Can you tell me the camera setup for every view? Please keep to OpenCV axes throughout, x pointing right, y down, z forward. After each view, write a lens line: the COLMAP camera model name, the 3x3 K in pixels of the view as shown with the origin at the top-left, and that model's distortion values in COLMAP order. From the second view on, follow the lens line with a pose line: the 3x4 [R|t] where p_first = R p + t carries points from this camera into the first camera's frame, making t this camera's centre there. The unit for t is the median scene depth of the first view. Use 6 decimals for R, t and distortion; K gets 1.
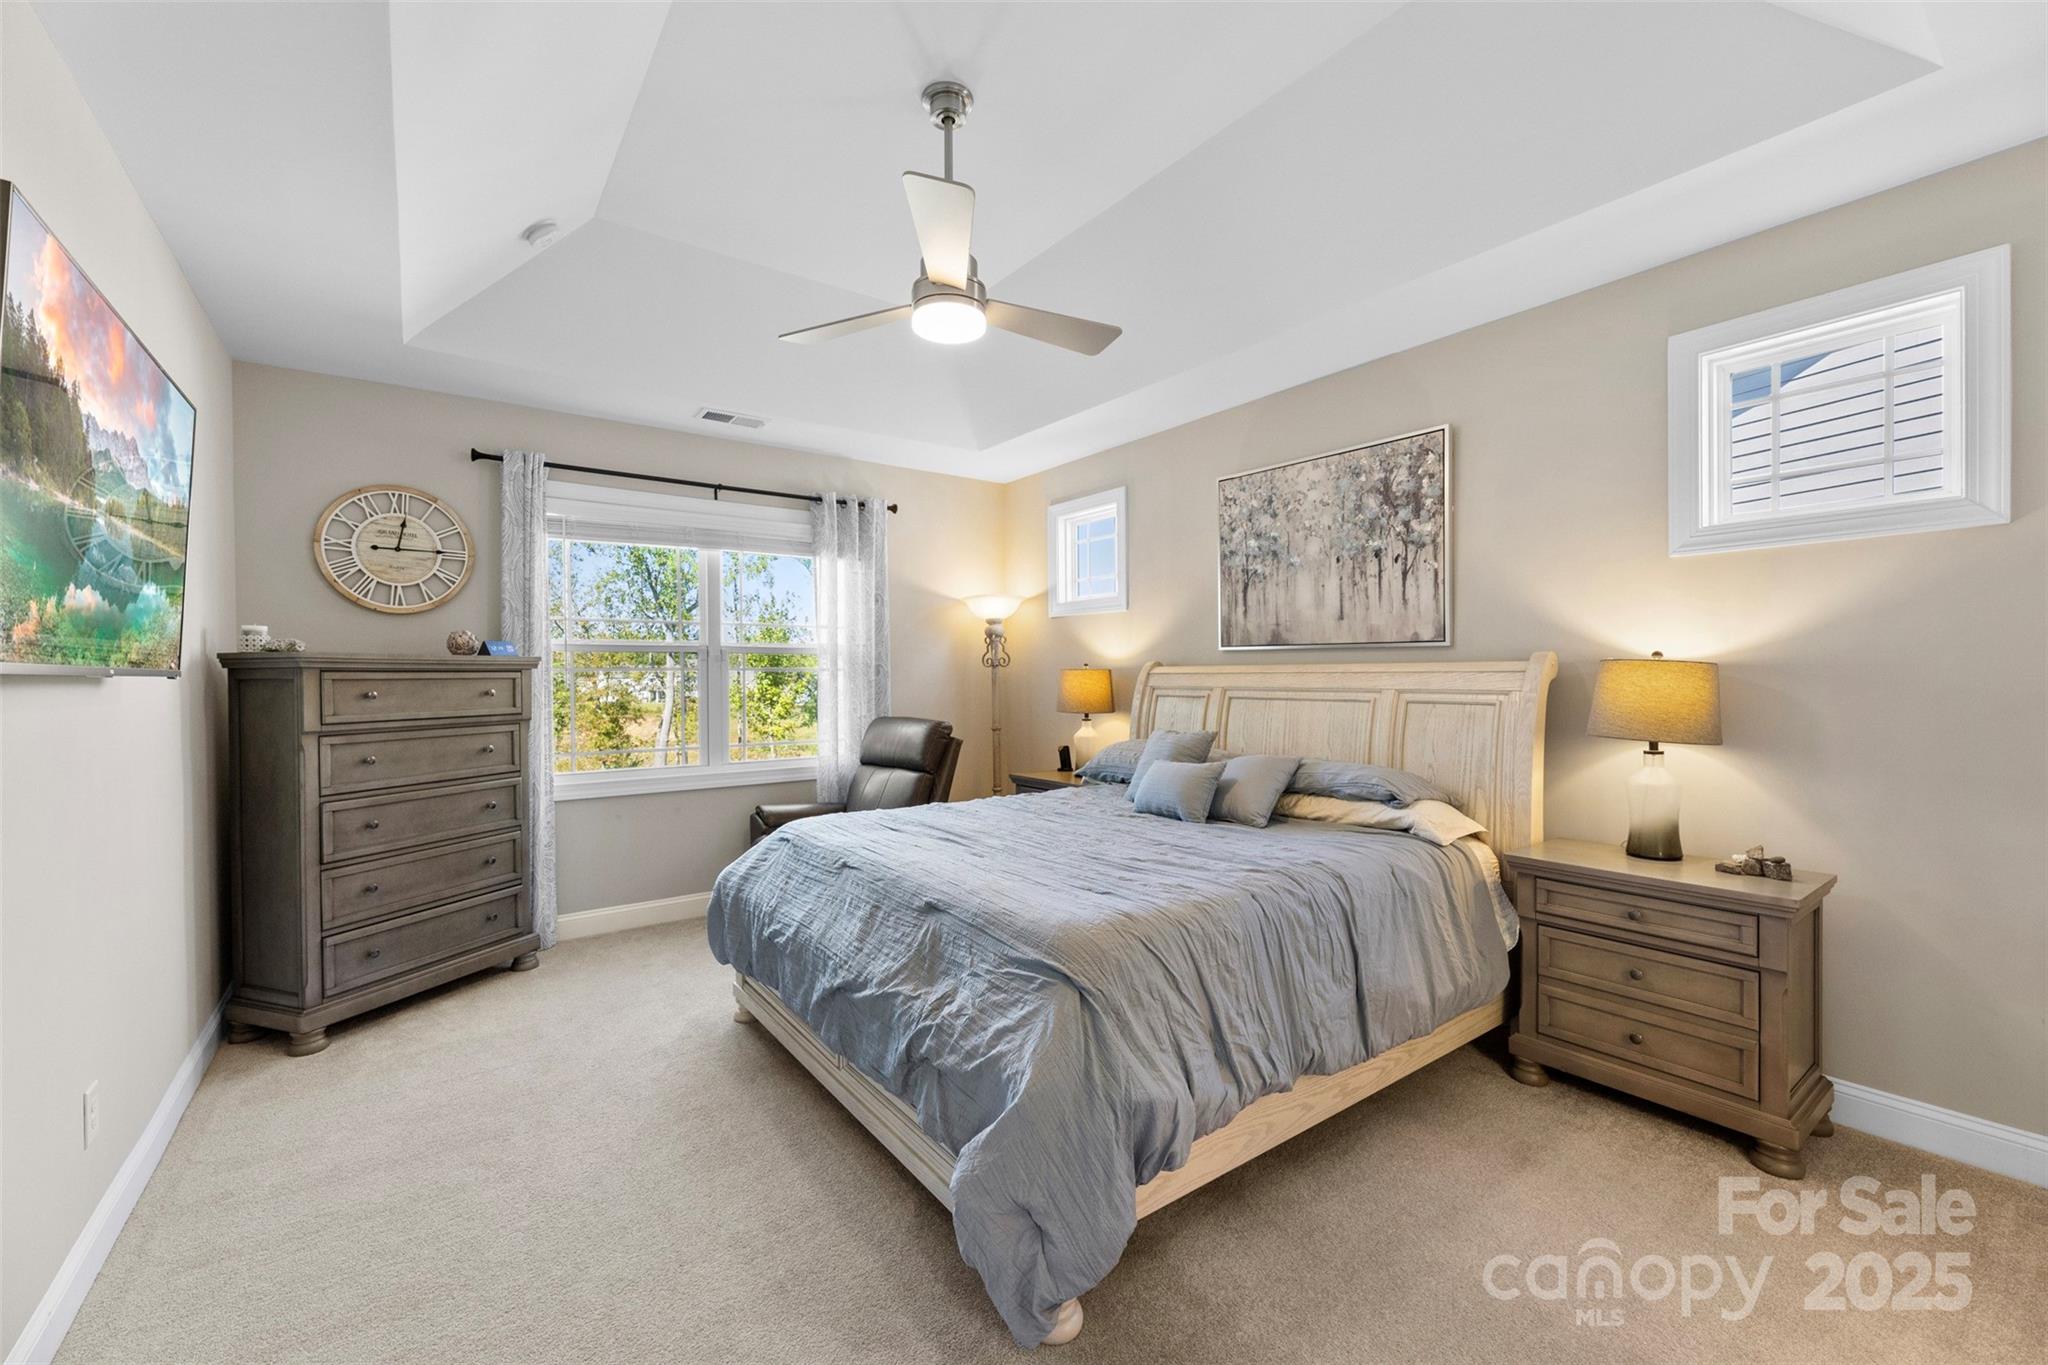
lens RADIAL K [[834.2, 0, 1018.5], [0, 834.2, 679.4], [0, 0, 1]] dist [-0.000050, 0.000336]
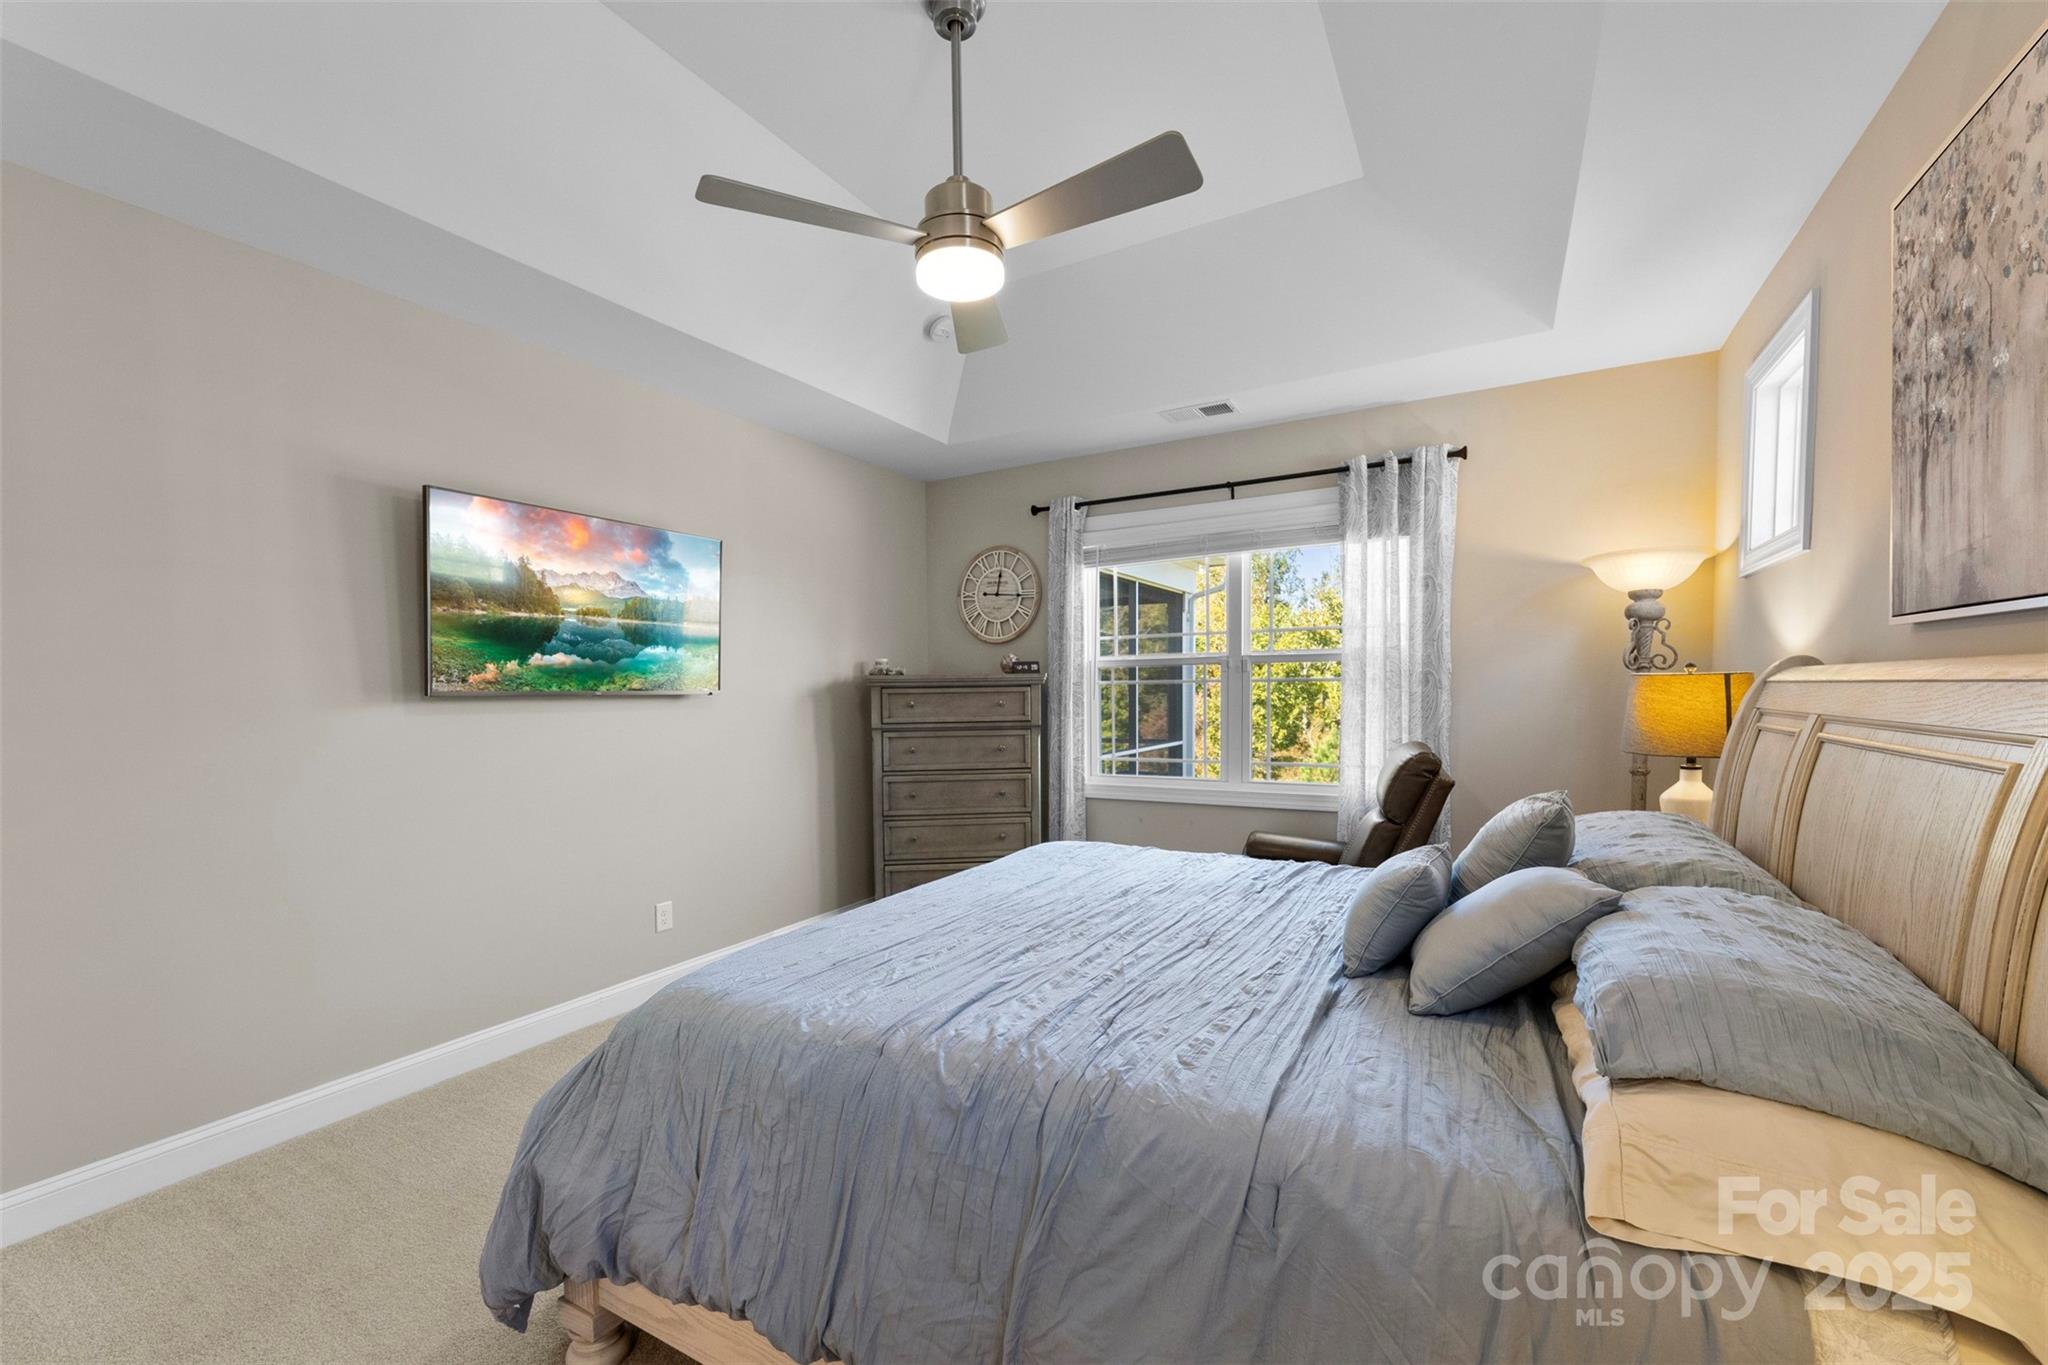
lens RADIAL K [[834.2, 0, 993.8], [0, 834.2, 729.0], [0, 0, 1]] dist [-0.000050, 0.000336]
pose [[0.400896, 0.042076, -0.915157, 0.461195], [0.006373, 0.998792, 0.048713, -0.006423], [0.916101, -0.025361, 0.400144, 0.437499]]
